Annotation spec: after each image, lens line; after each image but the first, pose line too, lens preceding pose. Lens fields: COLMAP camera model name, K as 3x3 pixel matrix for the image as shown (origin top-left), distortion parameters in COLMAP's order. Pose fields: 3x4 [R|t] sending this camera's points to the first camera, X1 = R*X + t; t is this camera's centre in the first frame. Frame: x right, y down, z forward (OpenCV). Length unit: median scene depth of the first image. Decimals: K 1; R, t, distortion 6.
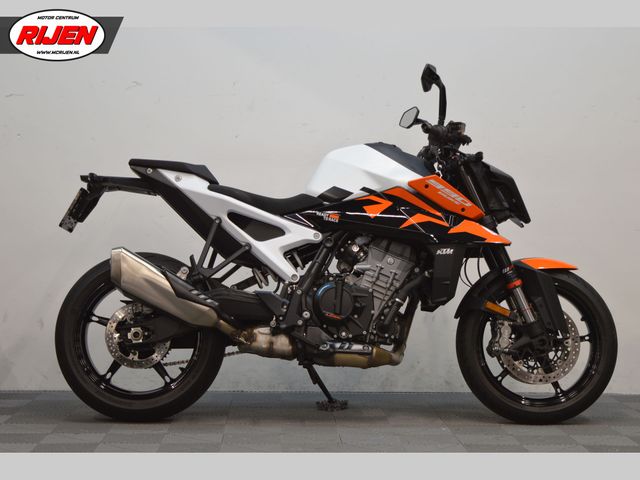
lens RADIAL K [[1330.0, 0, 320.0], [0, 1330.0, 240.0], [0, 0, 1]] dist [0.058405, 0.213377]
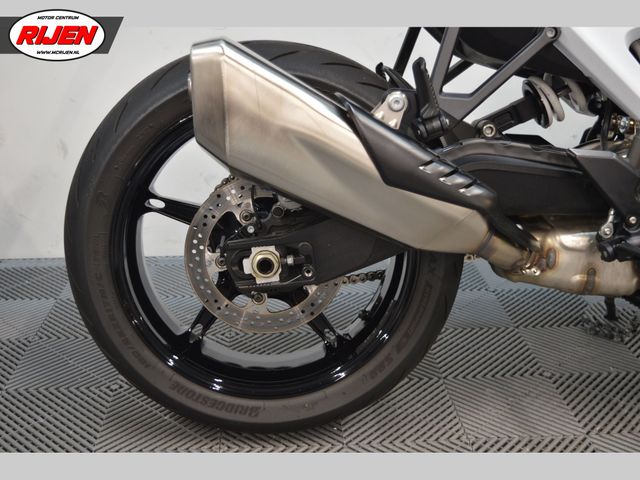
lens RADIAL K [[796.1, 0, 320.0], [0, 796.1, 240.0], [0, 0, 1]] dist [-0.086349, -0.010303]
pose [[0.999433, -0.016758, 0.029192, -0.127279], [0.006456, 0.946598, 0.322353, -0.010845], [-0.033035, -0.321982, 0.946169, 0.773673]]
